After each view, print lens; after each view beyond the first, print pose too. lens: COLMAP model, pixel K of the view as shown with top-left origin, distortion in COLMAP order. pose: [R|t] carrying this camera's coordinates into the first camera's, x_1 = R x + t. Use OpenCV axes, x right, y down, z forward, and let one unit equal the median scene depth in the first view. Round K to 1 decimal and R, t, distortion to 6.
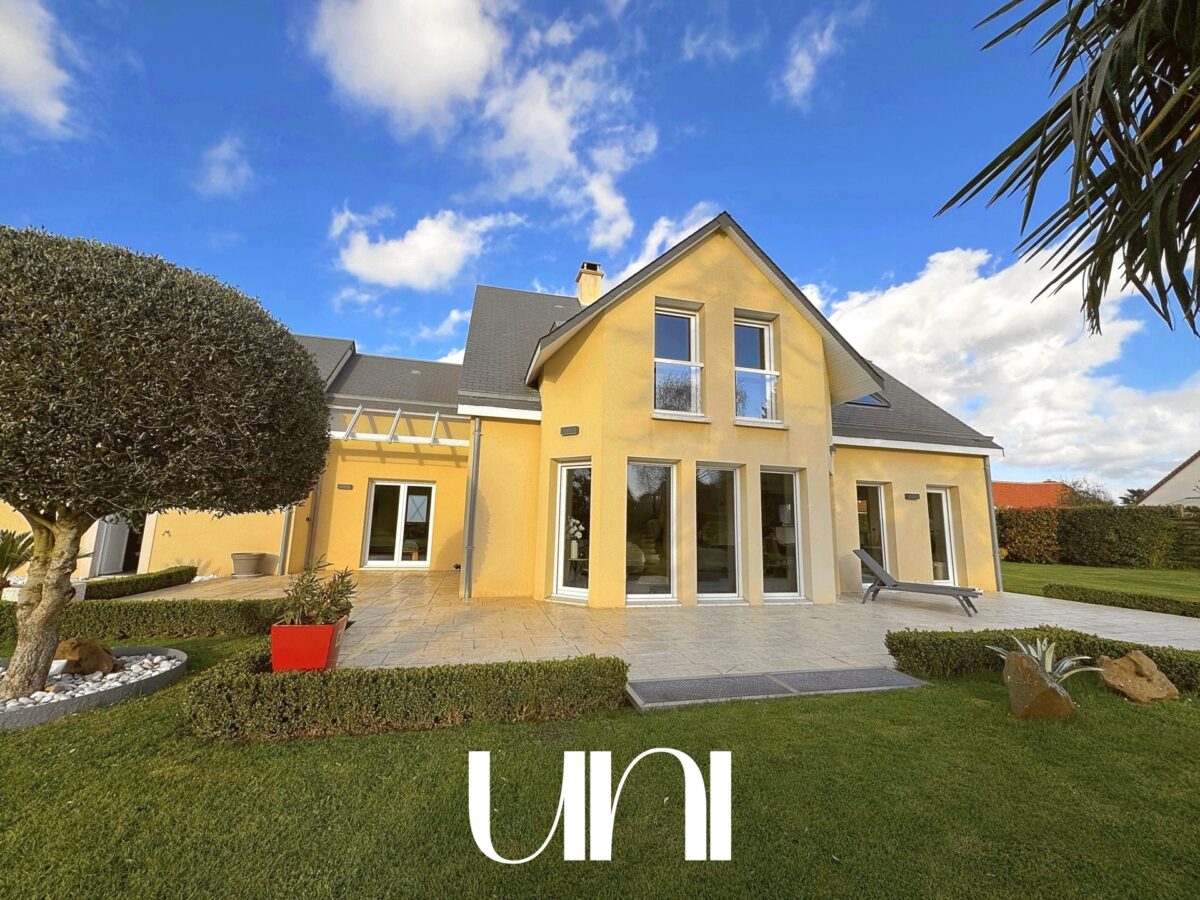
lens RADIAL K [[457.0, 0, 608.3], [0, 457.0, 444.8], [0, 0, 1]] dist [-0.009810, 0.000504]
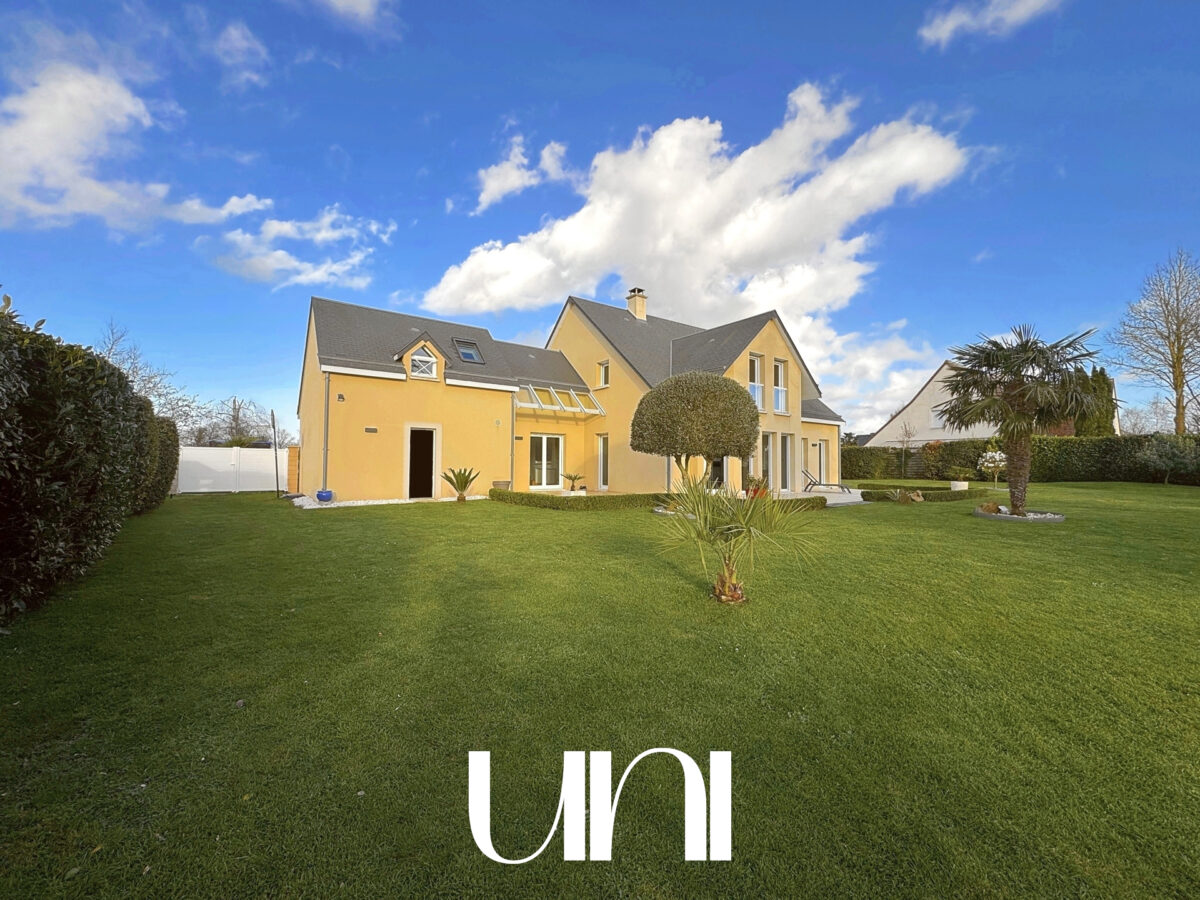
lens RADIAL K [[457.0, 0, 597.0], [0, 457.0, 446.2], [0, 0, 1]] dist [-0.009810, 0.000504]
pose [[0.929346, -0.002965, 0.369199, -0.994434], [-0.049856, 0.989801, 0.133446, -0.107359], [-0.365829, -0.142424, 0.919720, -0.542202]]
